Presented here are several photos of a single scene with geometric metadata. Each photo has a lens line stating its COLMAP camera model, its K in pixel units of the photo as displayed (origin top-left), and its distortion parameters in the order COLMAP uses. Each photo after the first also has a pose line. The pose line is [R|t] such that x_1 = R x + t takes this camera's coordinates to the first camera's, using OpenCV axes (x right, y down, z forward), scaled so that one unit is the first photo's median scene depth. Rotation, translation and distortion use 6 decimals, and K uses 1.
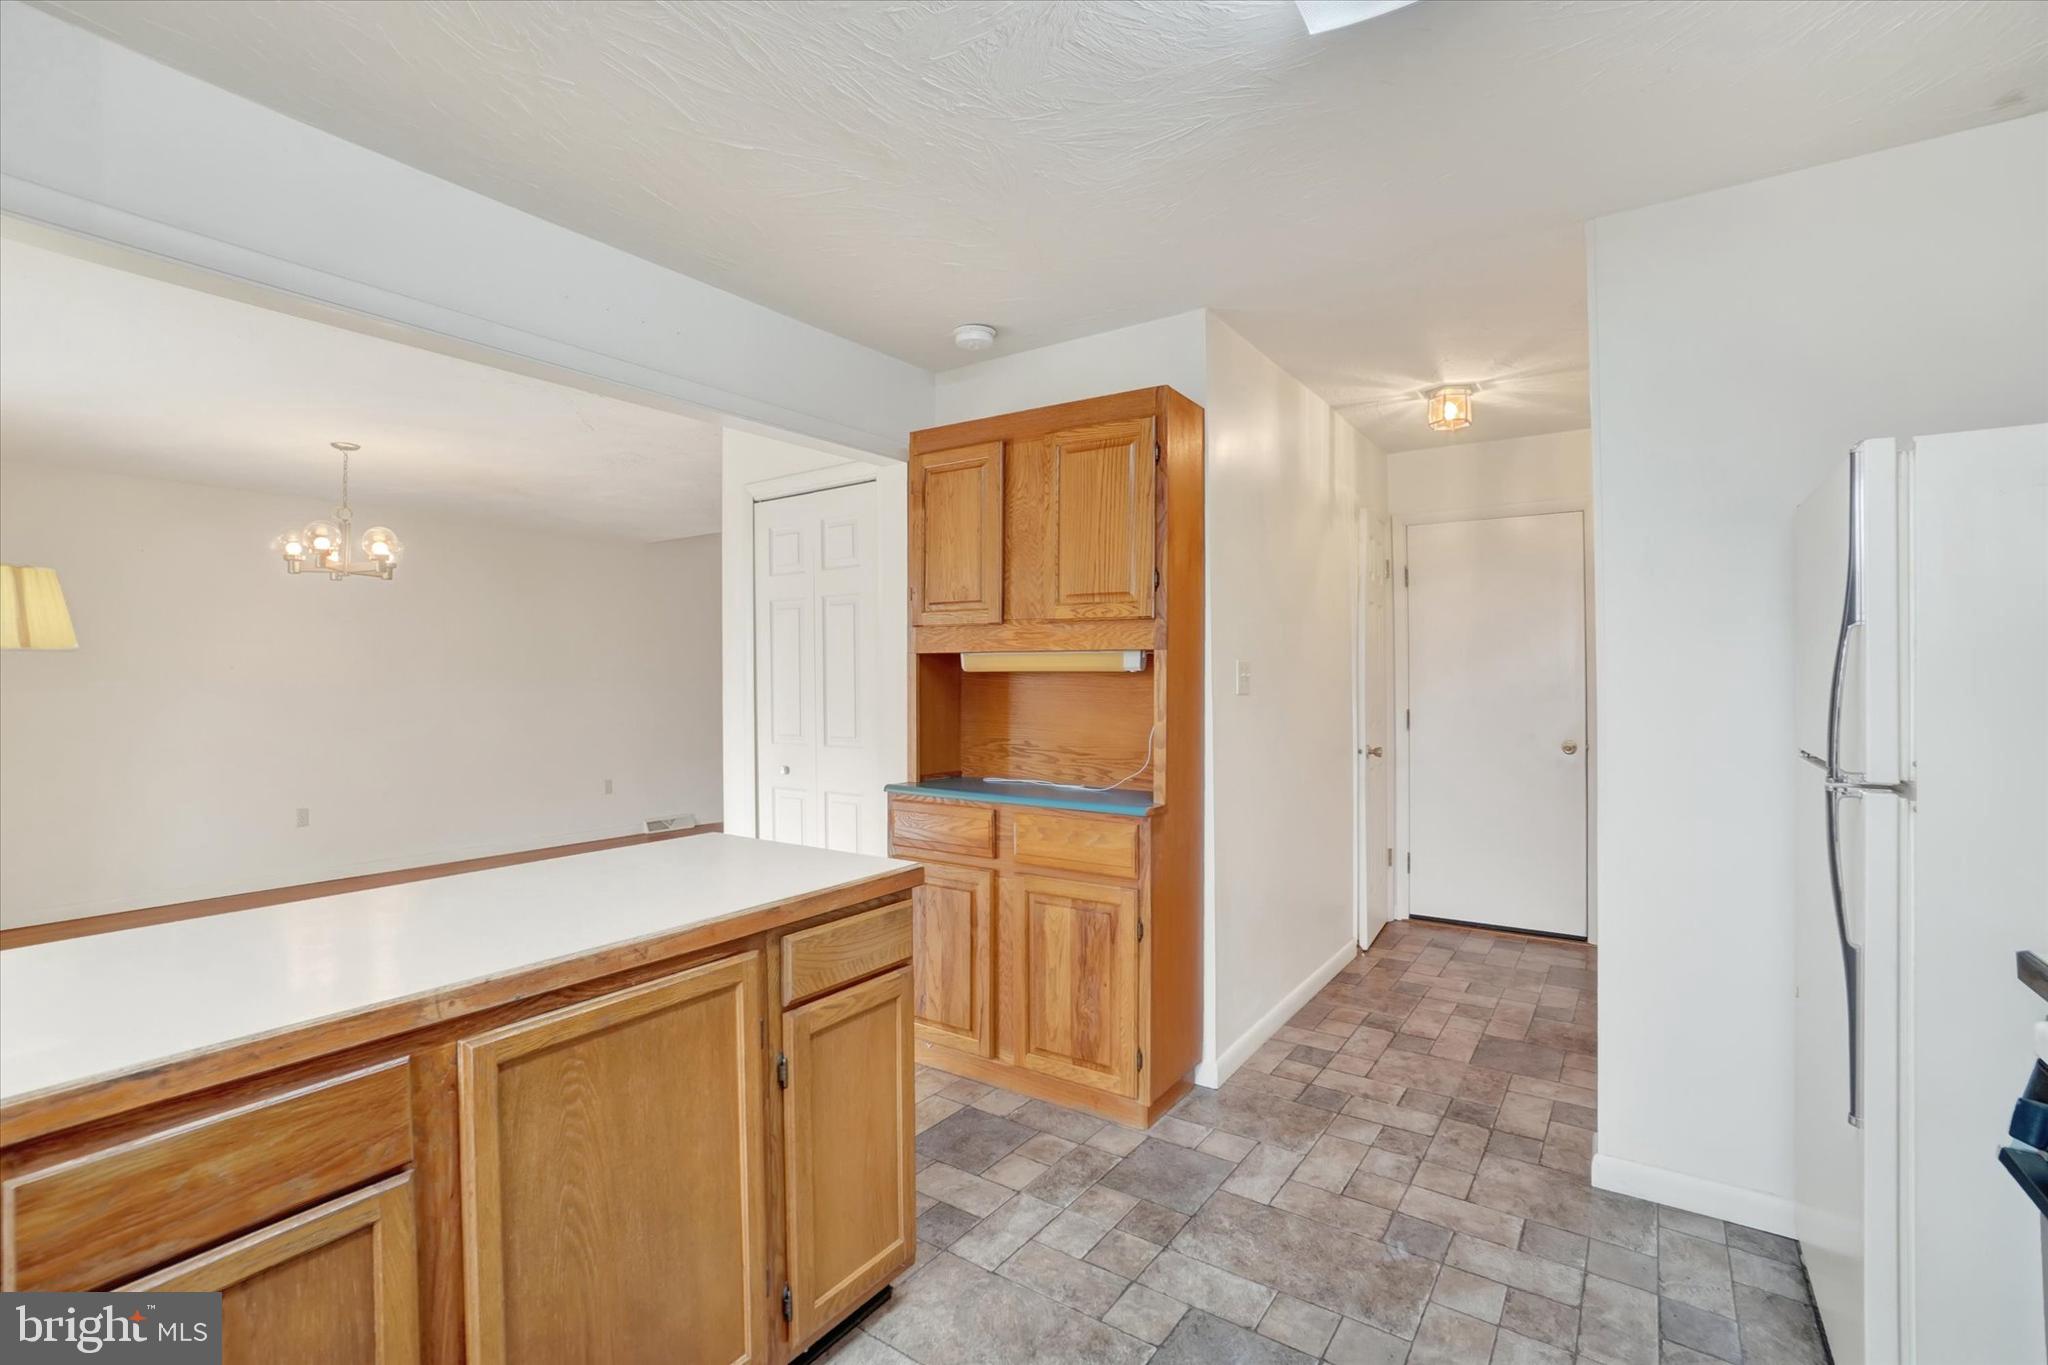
lens RADIAL K [[951.7, 0, 1019.3], [0, 951.7, 682.2], [0, 0, 1]] dist [-0.026565, -0.000508]
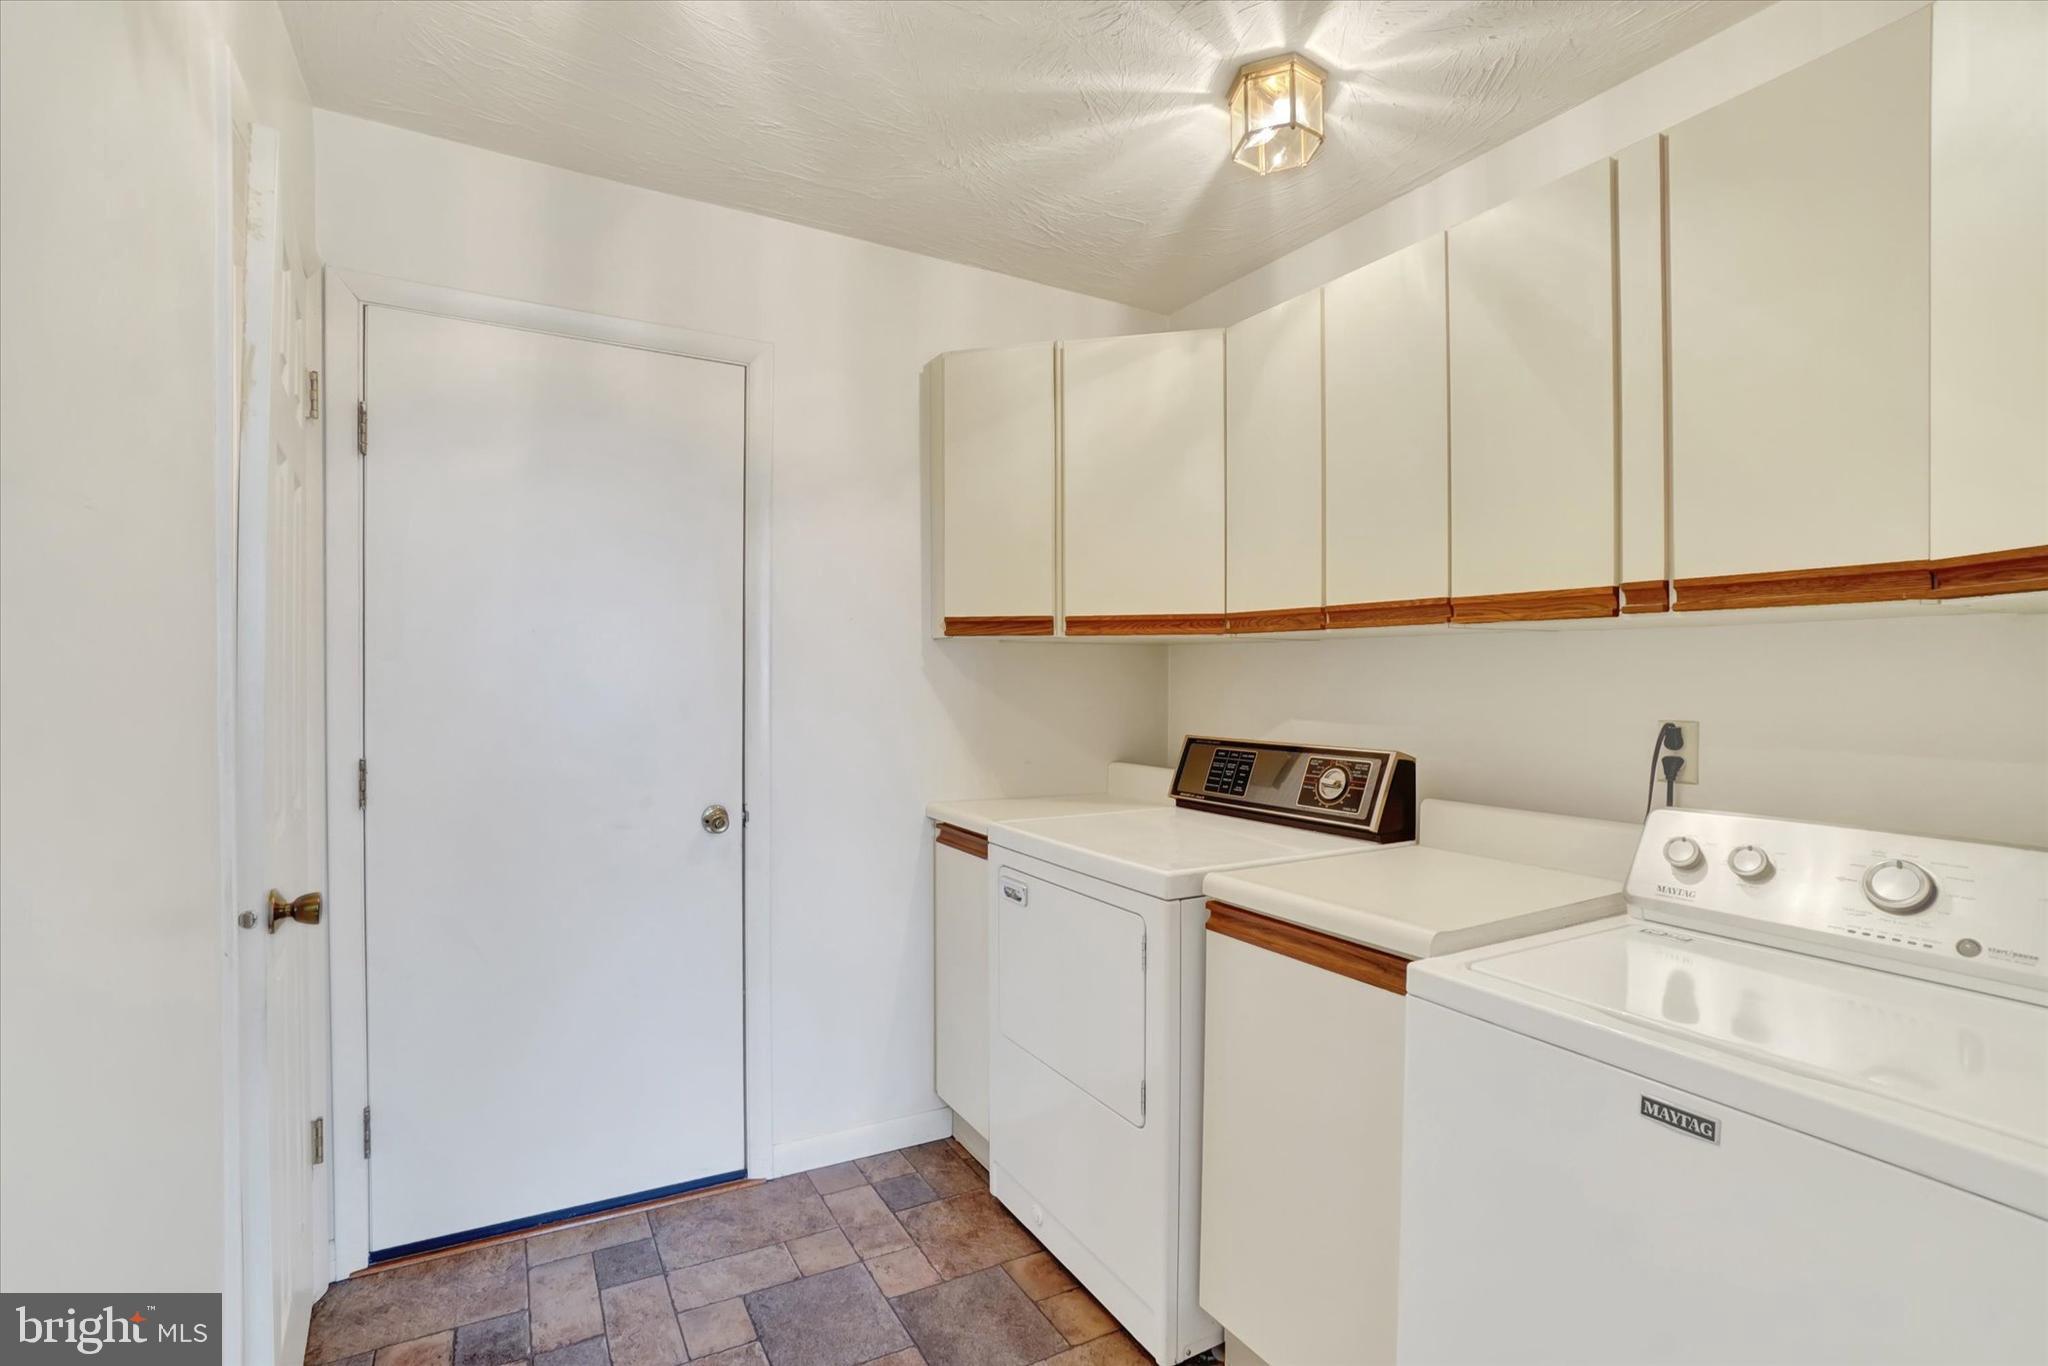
lens RADIAL K [[951.7, 0, 1018.4], [0, 951.7, 687.2], [0, 0, 1]] dist [-0.026565, -0.000508]
pose [[0.454712, -0.002031, 0.890636, 0.193671], [-0.002922, 0.999989, 0.003772, -0.005229], [-0.890634, -0.004318, 0.454701, 0.607908]]
